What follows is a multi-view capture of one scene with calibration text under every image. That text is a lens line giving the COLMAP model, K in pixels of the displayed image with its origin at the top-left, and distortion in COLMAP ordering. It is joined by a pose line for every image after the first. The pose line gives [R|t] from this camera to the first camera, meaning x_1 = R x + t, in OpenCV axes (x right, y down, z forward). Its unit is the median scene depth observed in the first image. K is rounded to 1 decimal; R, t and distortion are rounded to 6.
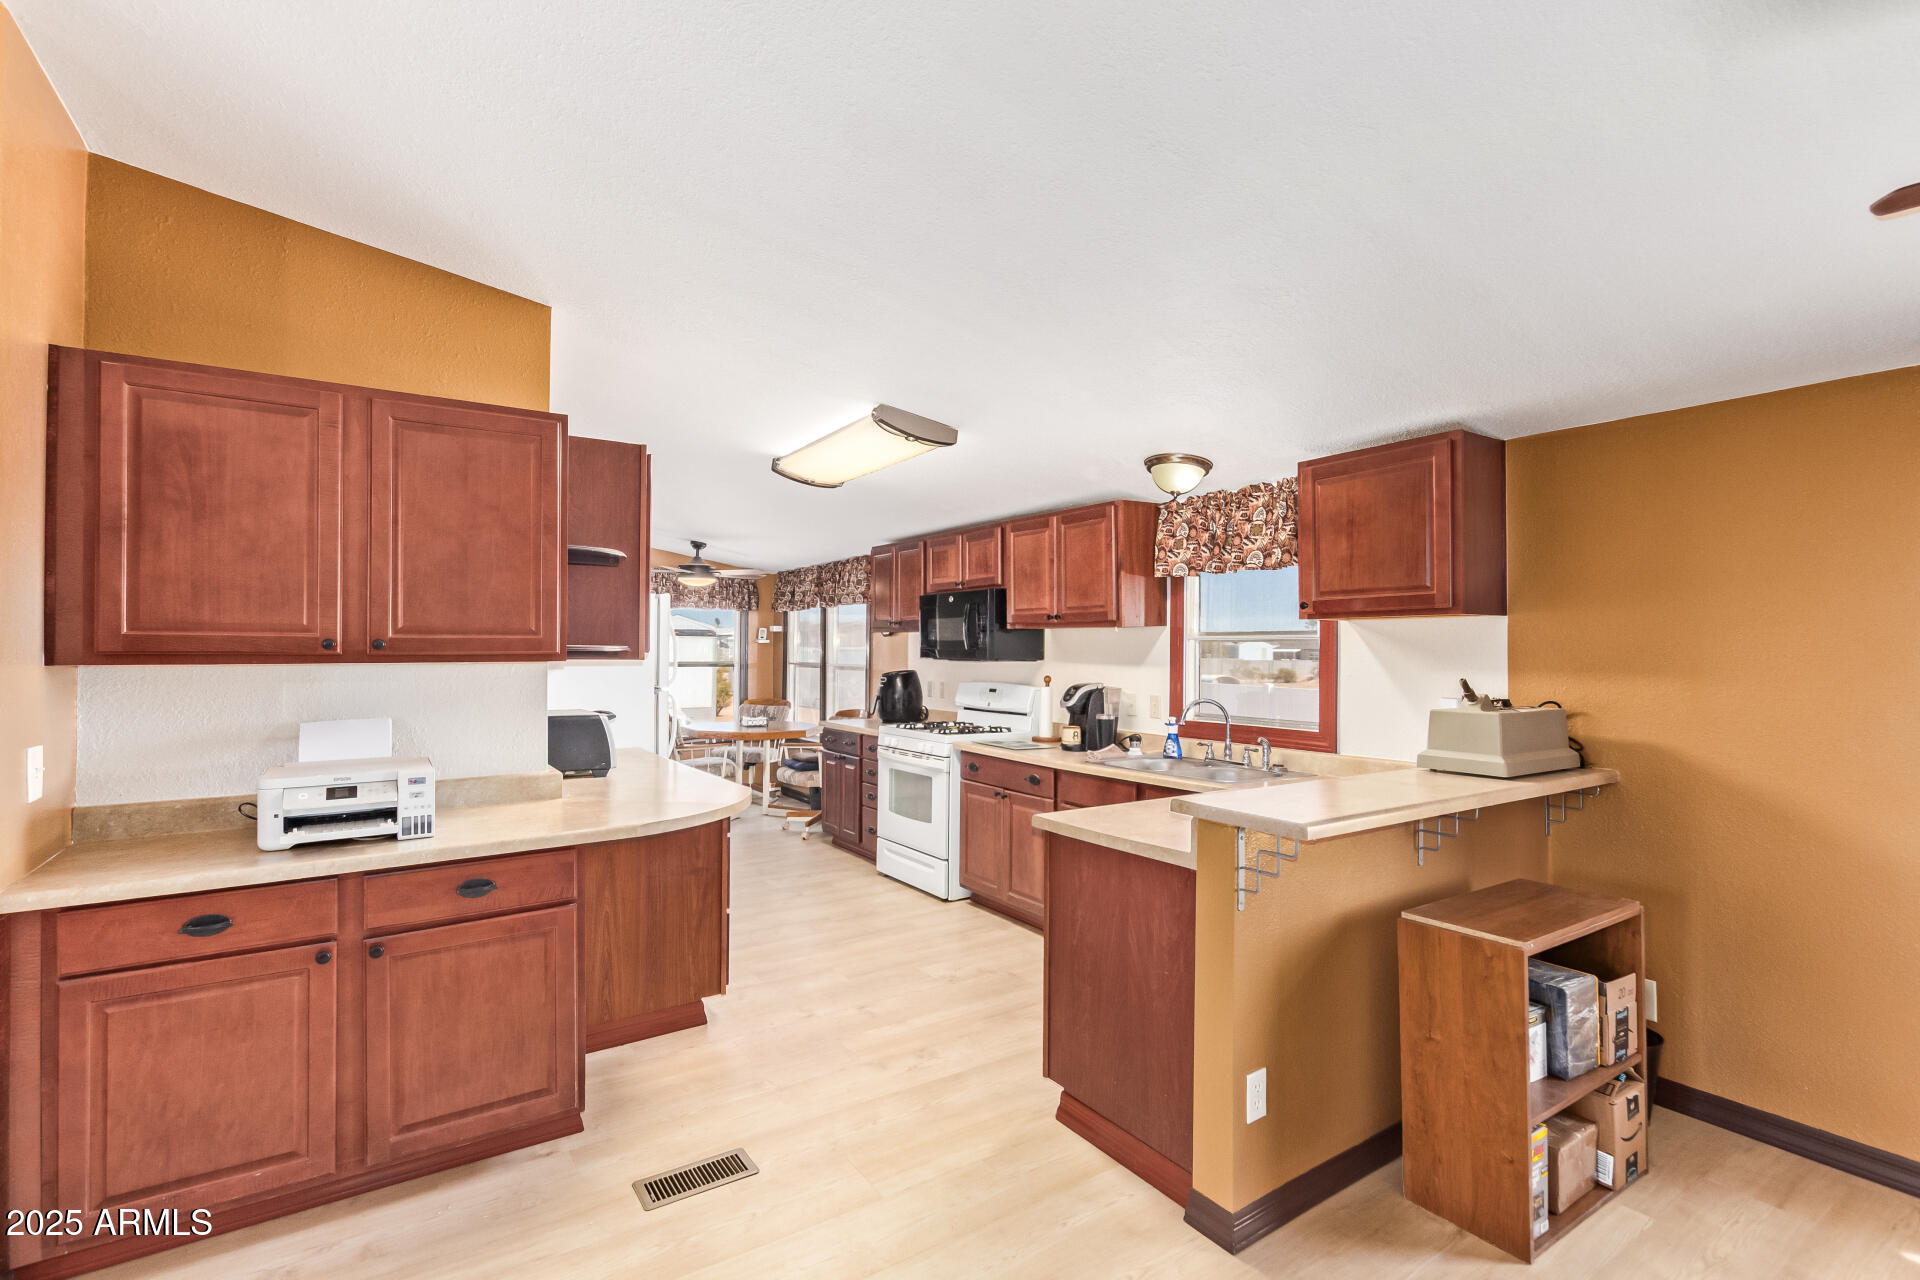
lens RADIAL K [[877.3, 0, 957.3], [0, 877.3, 639.8], [0, 0, 1]] dist [0.002733, -0.001537]
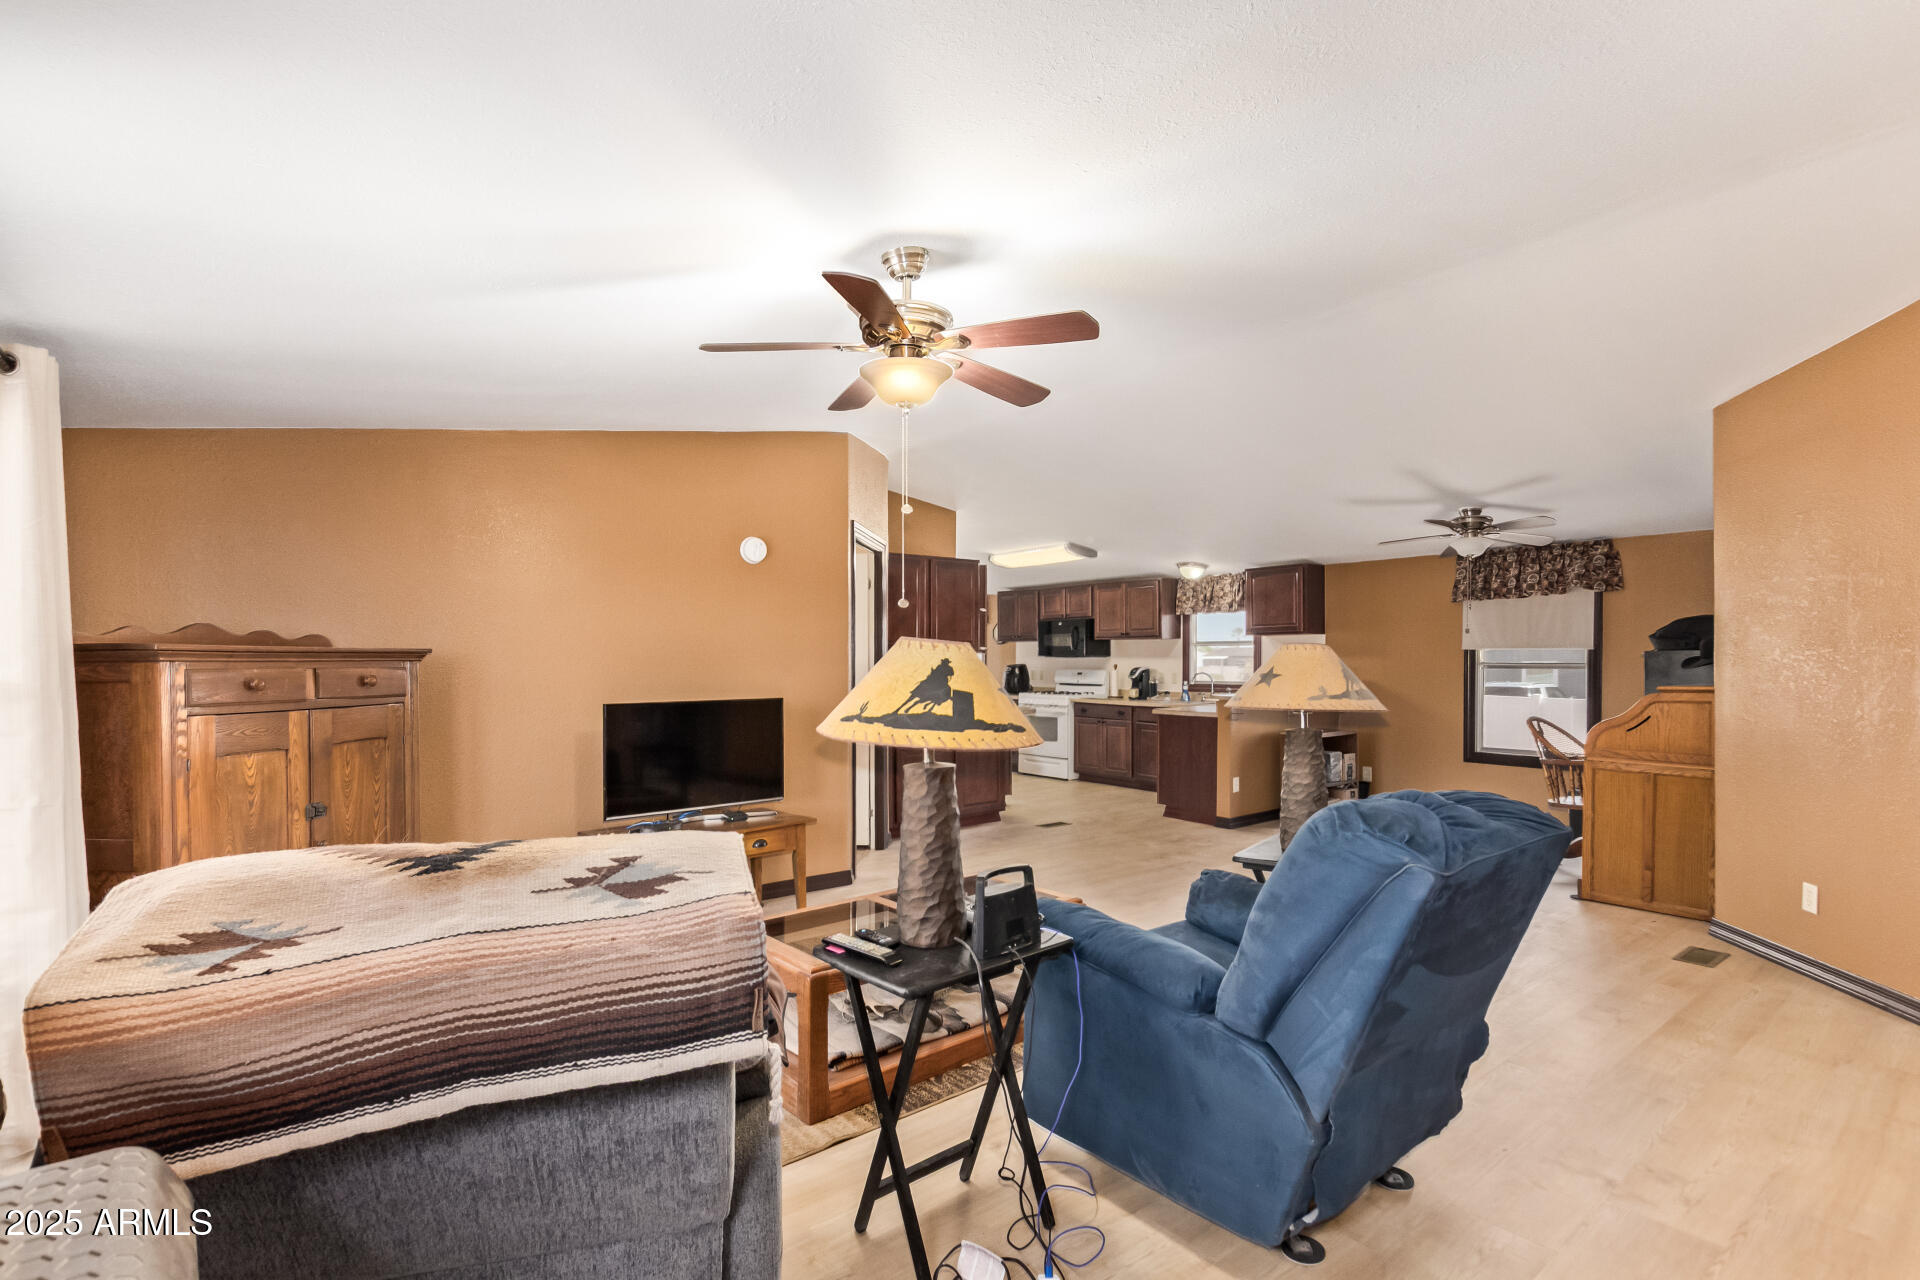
lens RADIAL K [[866.6, 0, 1008.8], [0, 866.6, 665.7], [0, 0, 1]] dist [-0.000842, -0.000338]
pose [[0.991549, -0.004374, 0.129658, -0.490399], [0.002044, 0.999834, 0.018095, 0.012519], [-0.129716, -0.017677, 0.991394, -1.108255]]
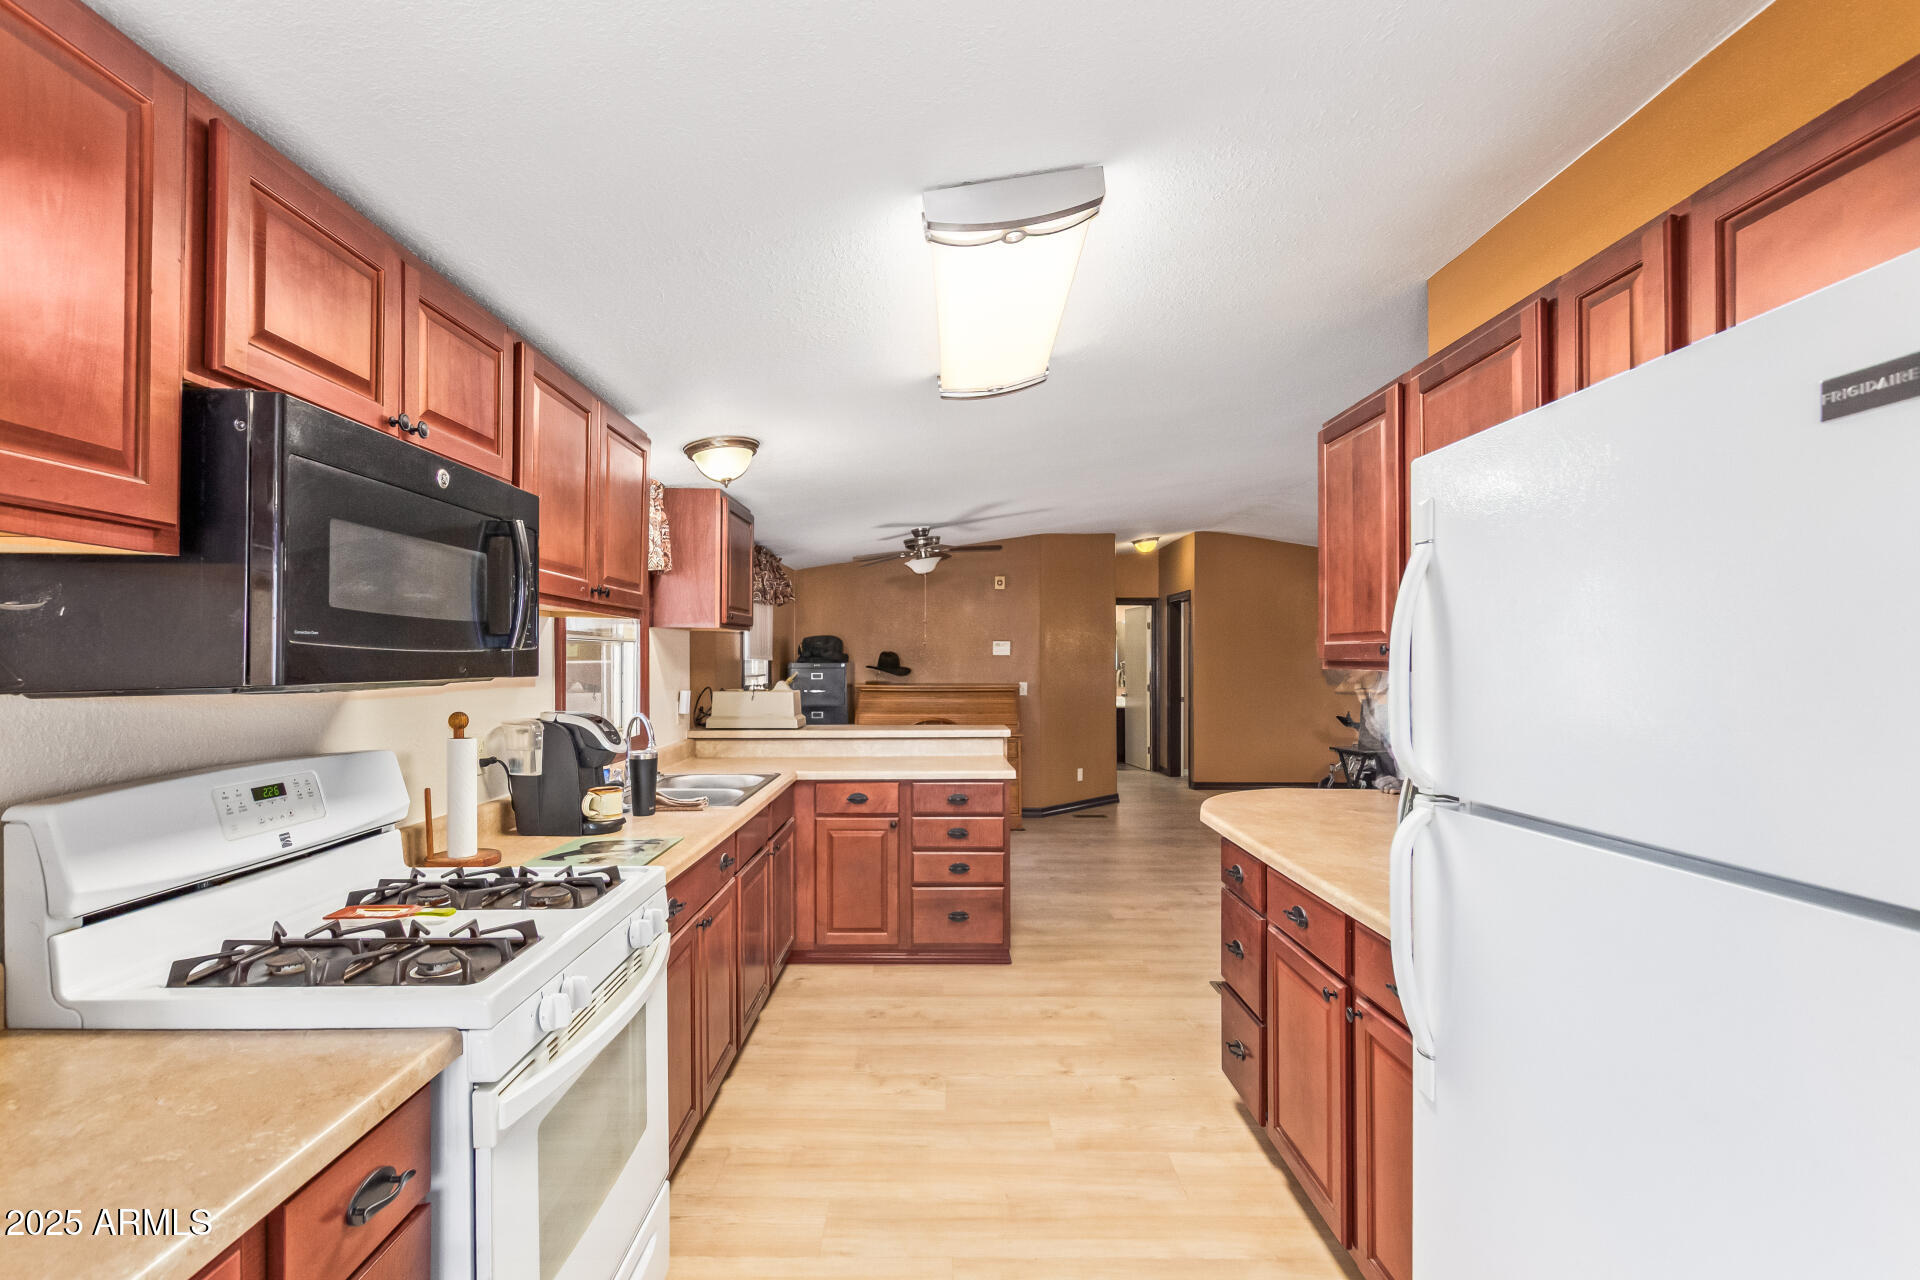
lens RADIAL K [[893.1, 0, 958.0], [0, 893.1, 644.9], [0, 0, 1]] dist [-0.003870, -0.000936]
pose [[-0.840801, 0.007036, 0.541298, -0.442291], [-0.006829, 0.999698, -0.023602, 0.020124], [-0.541301, -0.023541, -0.840499, 1.608436]]
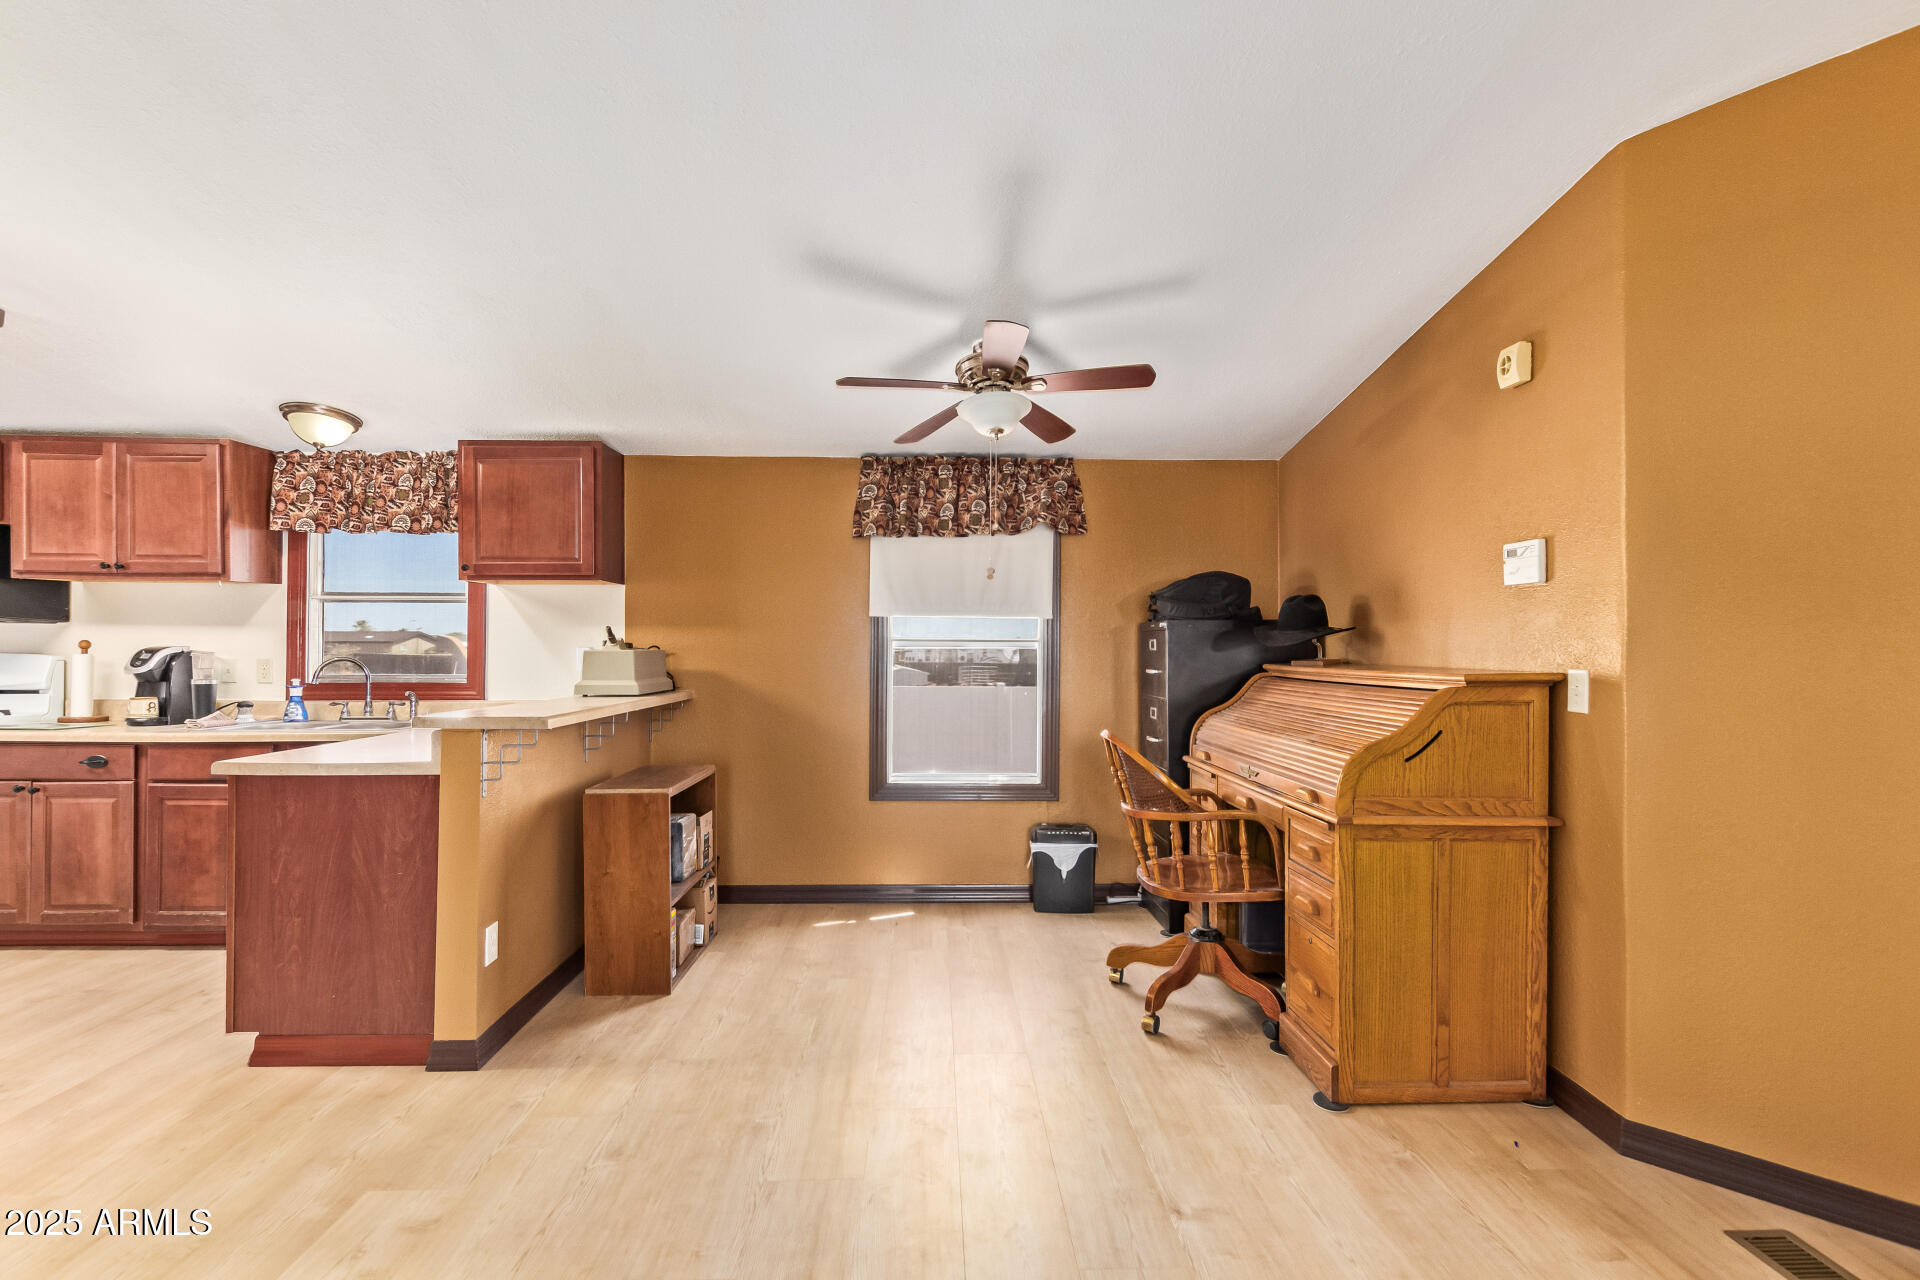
lens RADIAL K [[877.3, 0, 957.3], [0, 877.3, 639.8], [0, 0, 1]] dist [0.002733, -0.001537]
pose [[0.528350, 0.003553, 0.849019, -0.205001], [-0.010829, 0.999938, 0.002555, 0.039457], [-0.848958, -0.010544, 0.528356, -0.124218]]
